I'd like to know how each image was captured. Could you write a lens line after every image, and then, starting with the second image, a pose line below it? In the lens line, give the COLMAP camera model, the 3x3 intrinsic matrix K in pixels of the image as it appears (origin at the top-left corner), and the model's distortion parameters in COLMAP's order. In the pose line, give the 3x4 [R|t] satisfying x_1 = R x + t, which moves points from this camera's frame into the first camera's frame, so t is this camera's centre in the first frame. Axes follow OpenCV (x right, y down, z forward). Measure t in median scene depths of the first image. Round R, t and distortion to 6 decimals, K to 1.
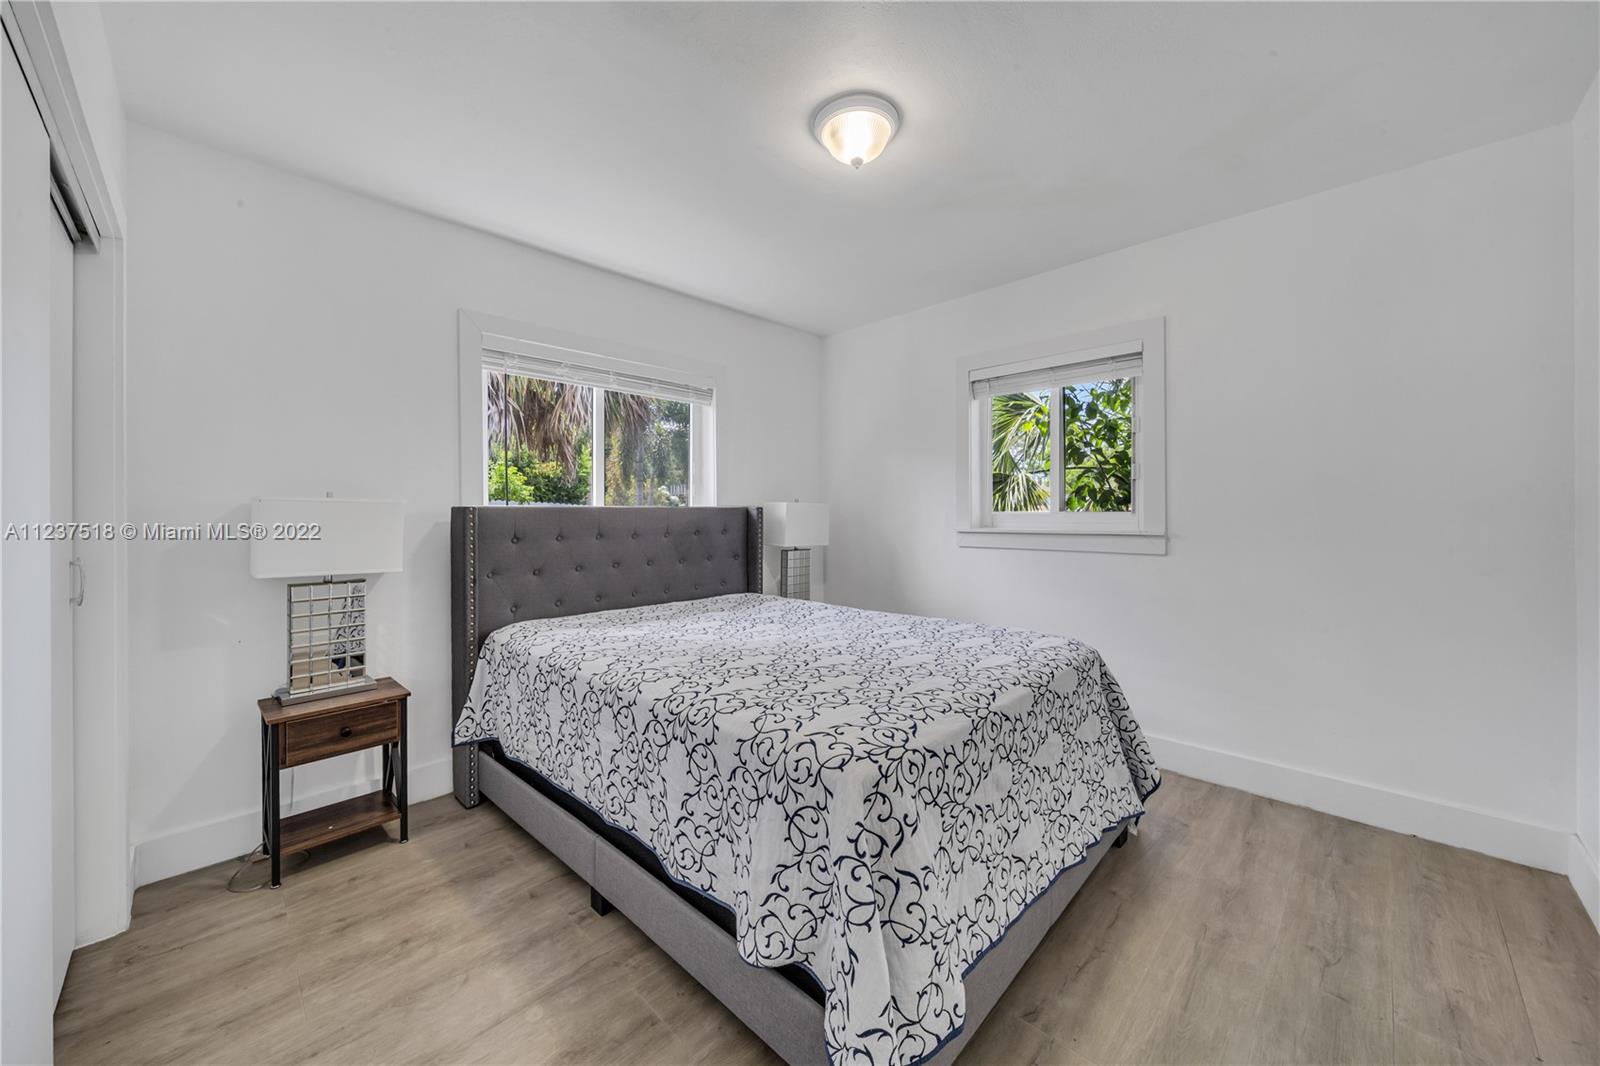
lens RADIAL K [[575.9, 0, 799.4], [0, 575.9, 510.1], [0, 0, 1]] dist [0.000350, 0.000021]
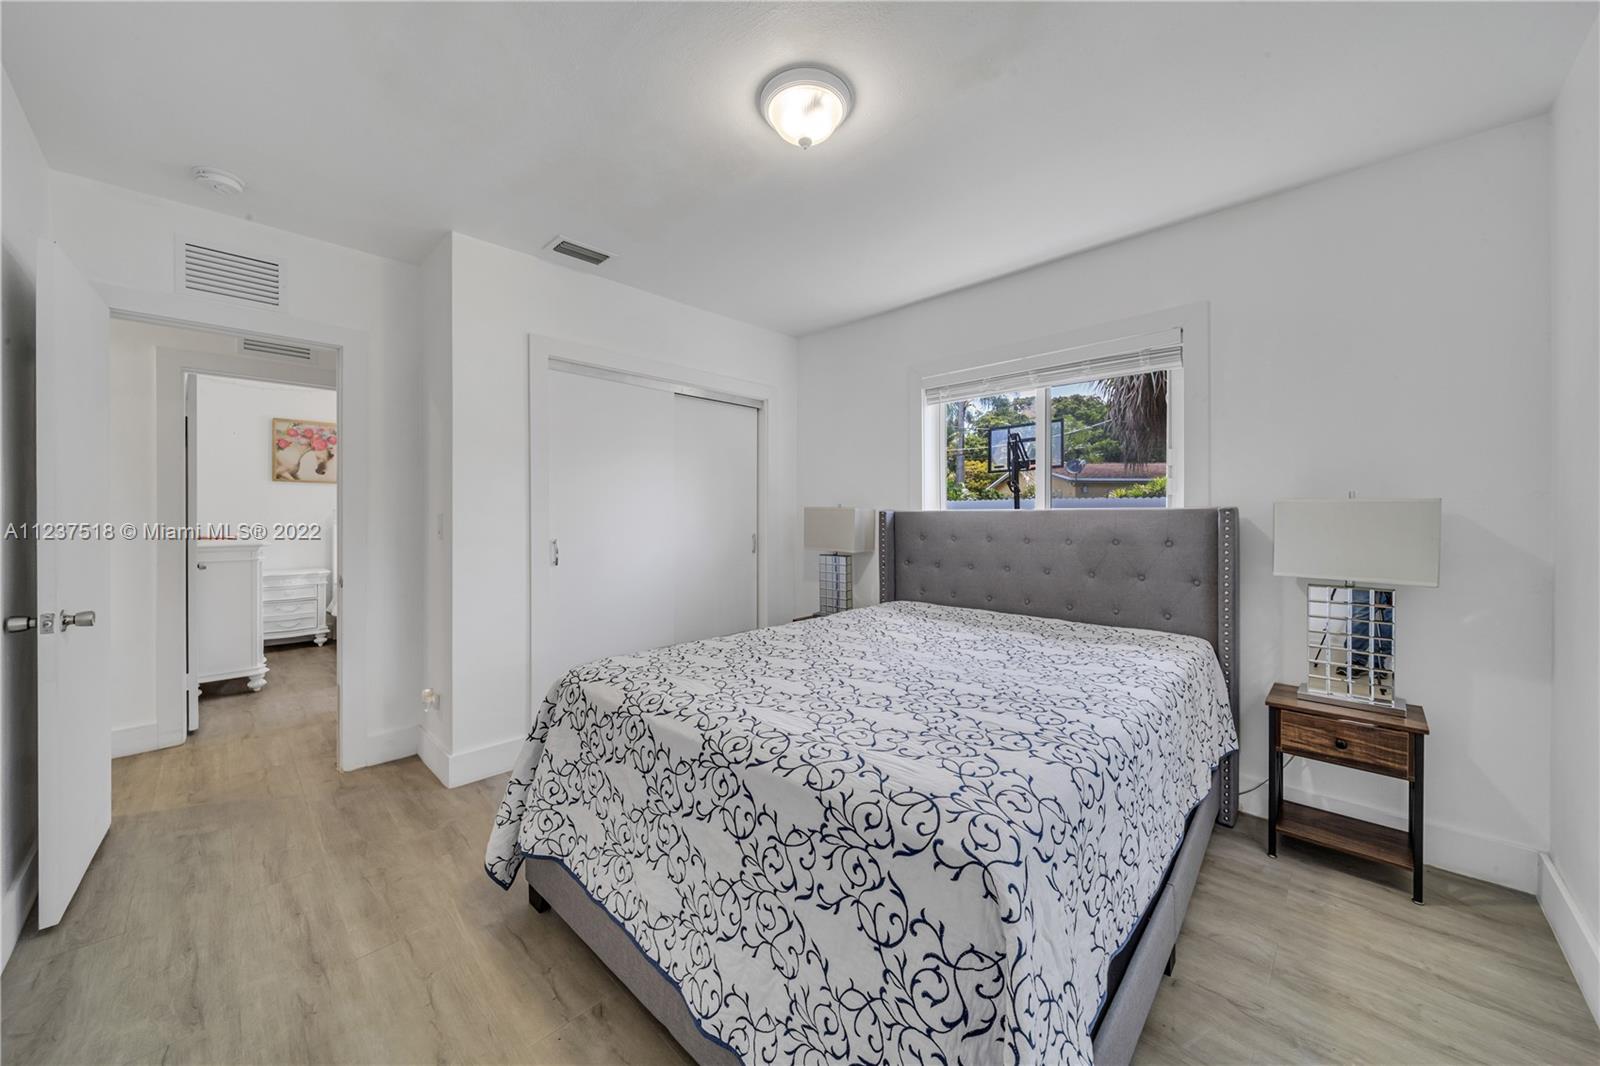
lens RADIAL K [[558.7, 0, 799.8], [0, 558.7, 511.8], [0, 0, 1]] dist [-0.027075, -0.000008]
pose [[-0.008635, 0.003406, -0.999957, 0.739309], [-0.000231, 0.999994, 0.003408, -0.006164], [0.999963, 0.000261, -0.008634, 0.742099]]
